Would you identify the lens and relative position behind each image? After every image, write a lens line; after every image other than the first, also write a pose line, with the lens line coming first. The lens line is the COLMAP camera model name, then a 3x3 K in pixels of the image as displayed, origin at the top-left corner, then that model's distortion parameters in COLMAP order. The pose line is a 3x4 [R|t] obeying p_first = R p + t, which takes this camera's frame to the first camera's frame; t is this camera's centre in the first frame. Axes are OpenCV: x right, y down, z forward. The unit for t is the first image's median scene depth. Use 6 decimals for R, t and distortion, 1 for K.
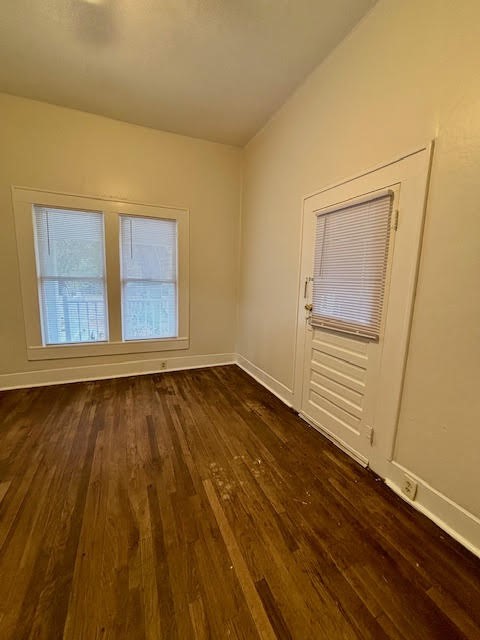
lens RADIAL K [[255.1, 0, 241.2], [0, 255.1, 319.1], [0, 0, 1]] dist [-0.001187, -0.000053]
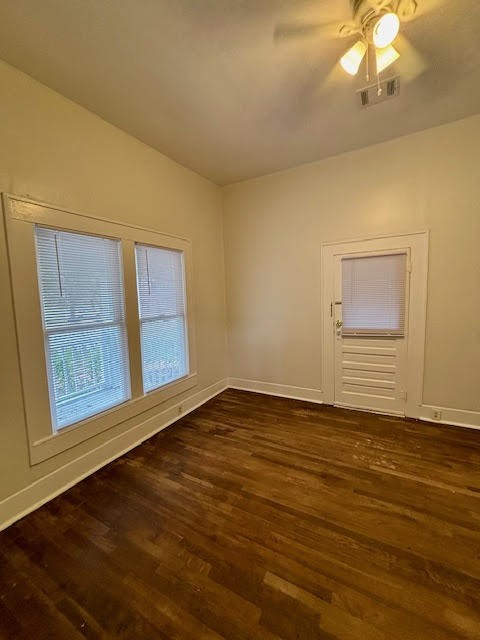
lens RADIAL K [[255.1, 0, 241.2], [0, 255.1, 319.1], [0, 0, 1]] dist [-0.001187, -0.000053]
pose [[0.793985, -0.117537, 0.596467, -0.855520], [0.155849, 0.987698, -0.012826, -0.117096], [-0.587621, 0.103142, 0.802535, 0.180785]]
